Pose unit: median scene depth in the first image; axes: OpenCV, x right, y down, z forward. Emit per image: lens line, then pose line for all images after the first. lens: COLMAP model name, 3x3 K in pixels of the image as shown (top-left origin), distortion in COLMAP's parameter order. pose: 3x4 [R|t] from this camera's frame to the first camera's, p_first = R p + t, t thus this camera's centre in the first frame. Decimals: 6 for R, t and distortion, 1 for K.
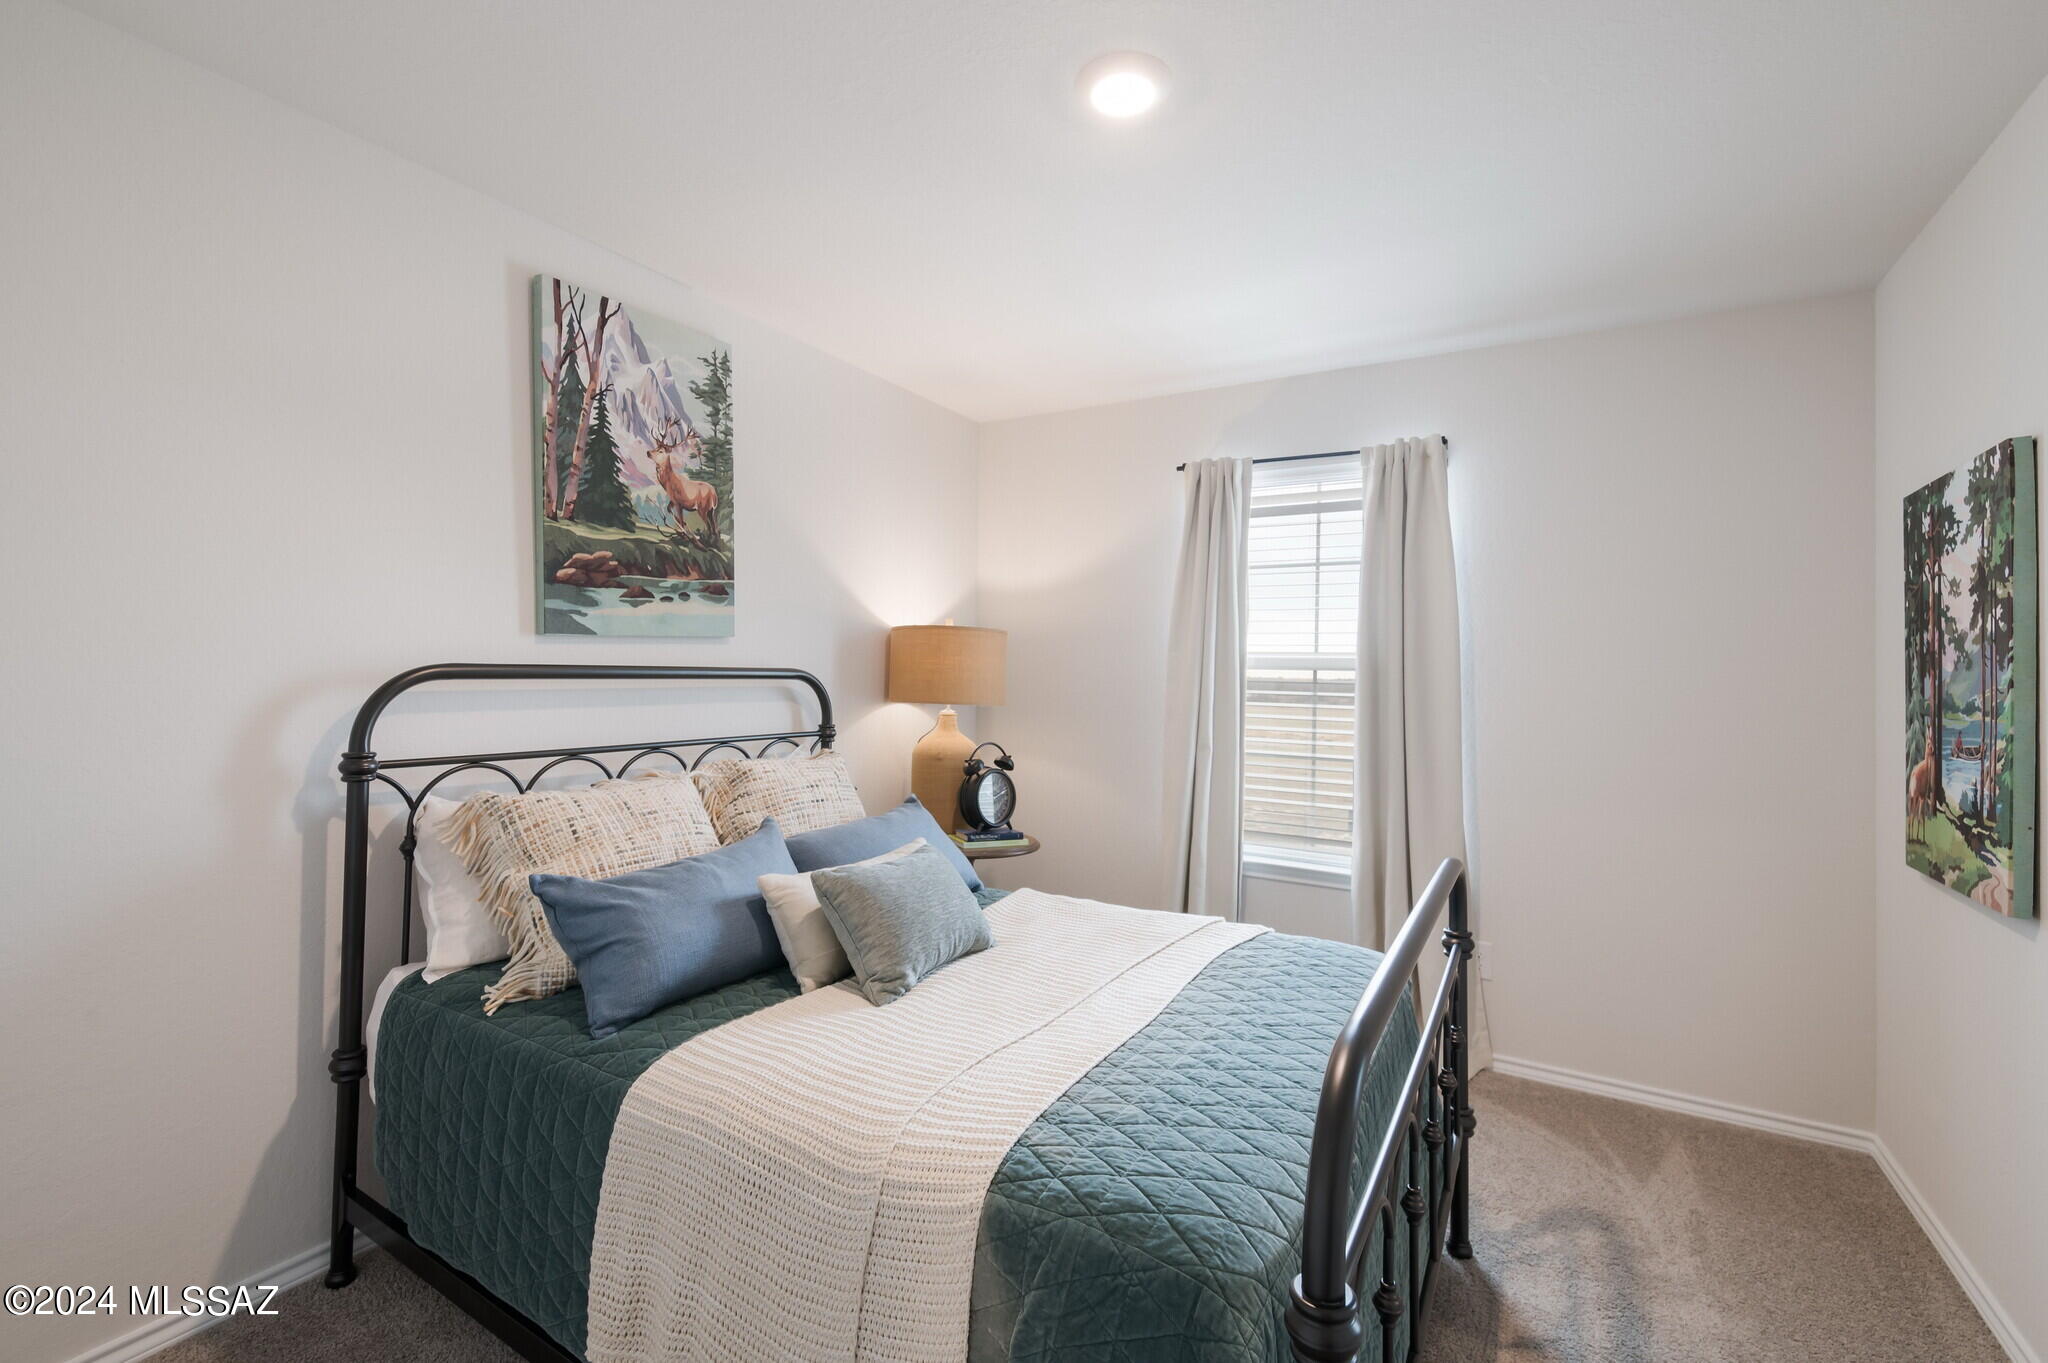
lens RADIAL K [[894.1, 0, 1032.7], [0, 894.1, 678.7], [0, 0, 1]] dist [0.015112, -0.012460]
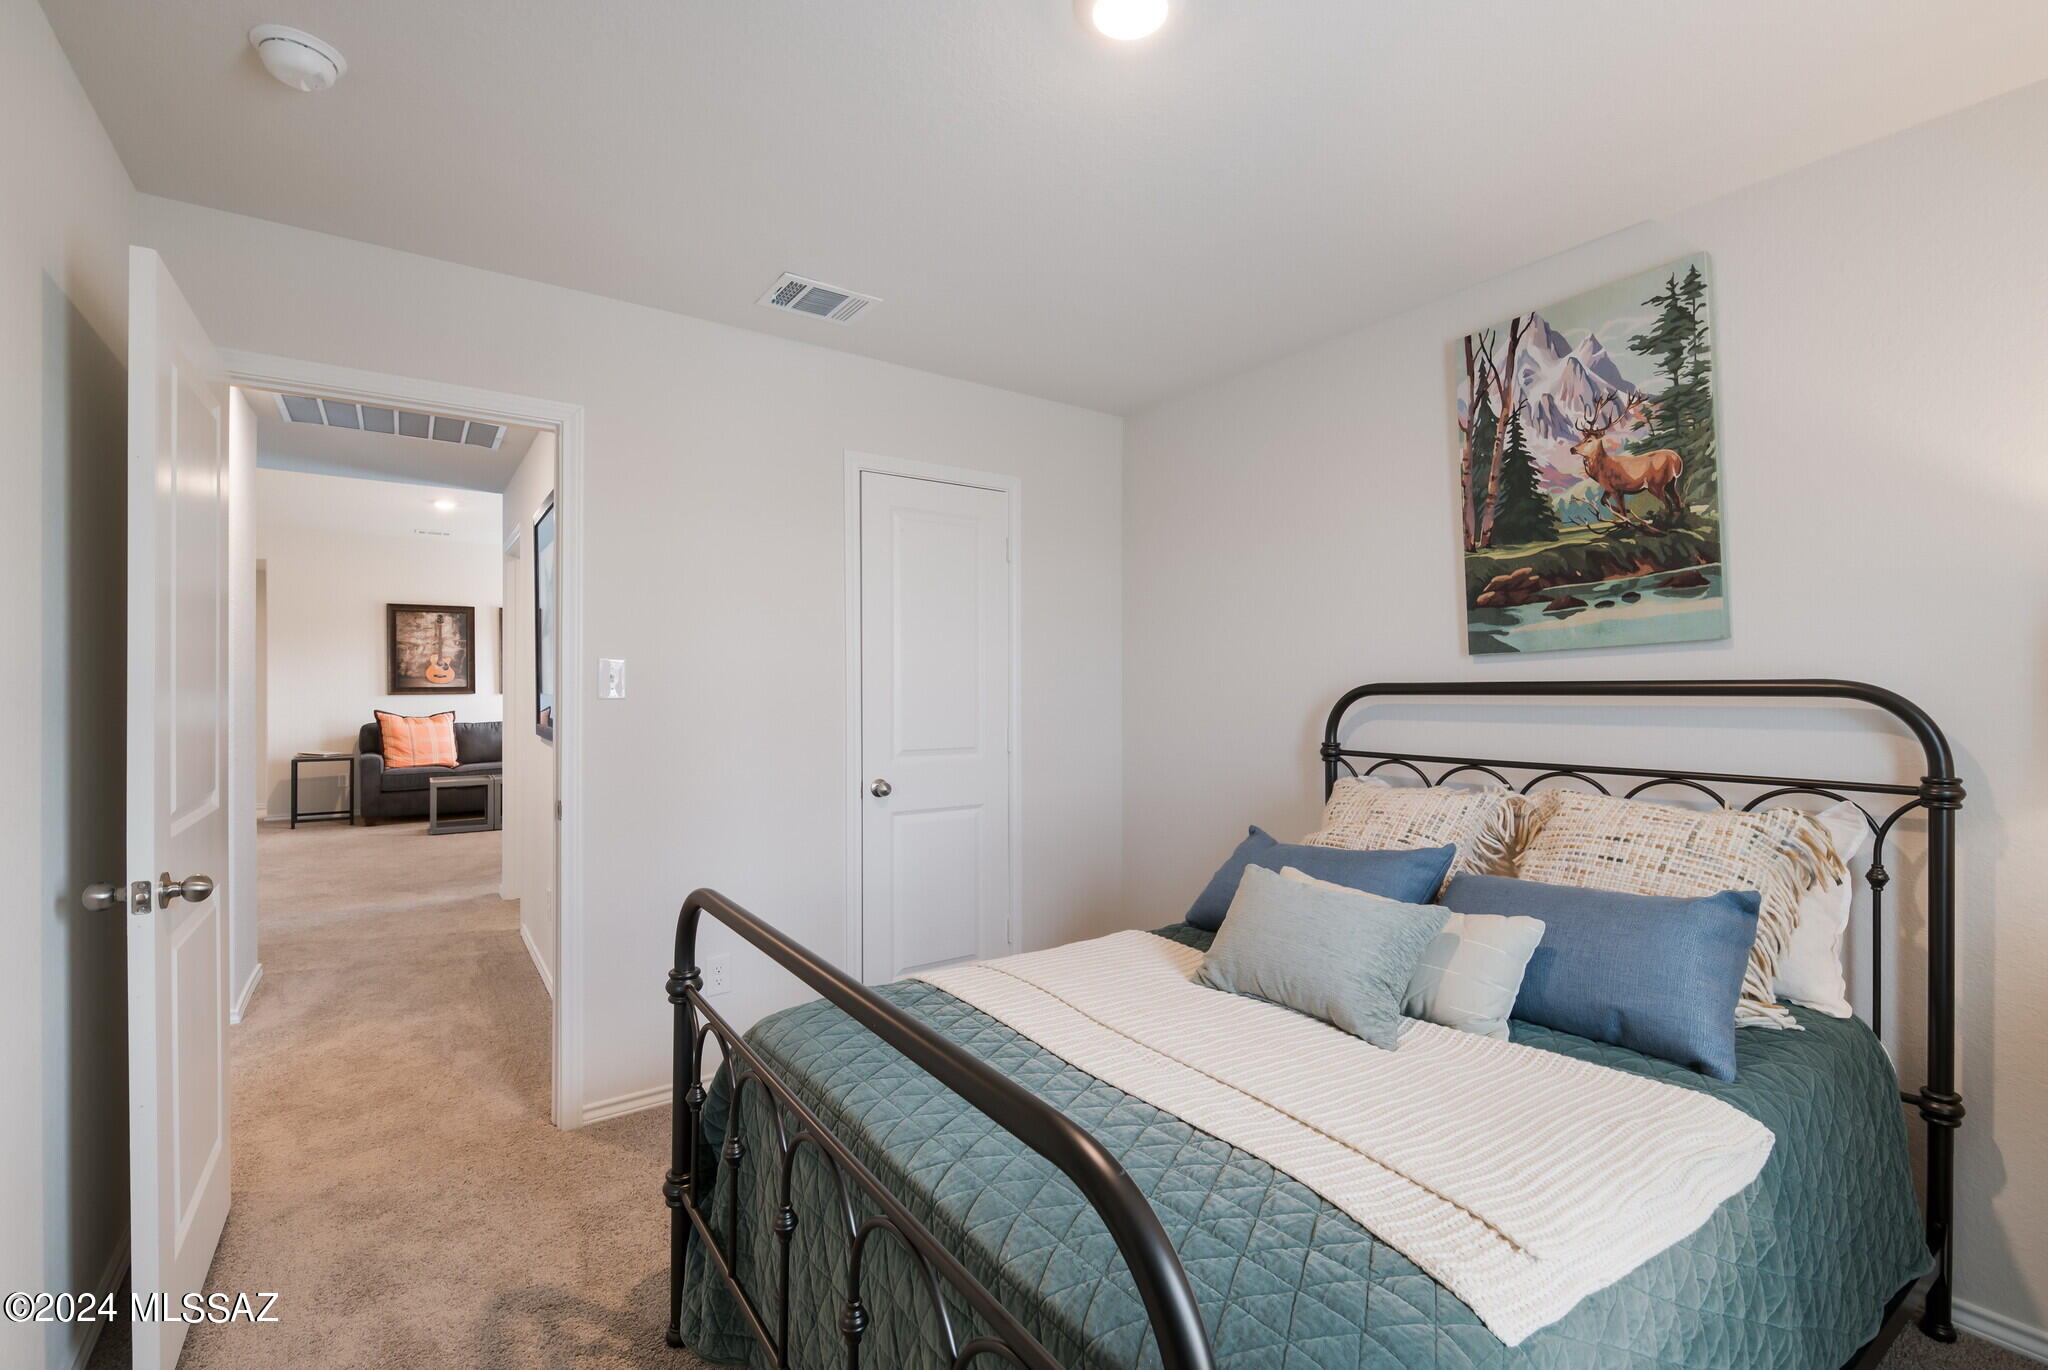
lens RADIAL K [[894.1, 0, 1032.7], [0, 894.1, 682.2], [0, 0, 1]] dist [0.015112, -0.012460]
pose [[-0.419541, -0.007873, -0.907702, 0.647505], [0.002404, 0.999949, -0.009785, -0.005754], [0.907733, -0.006287, -0.419501, 0.897971]]
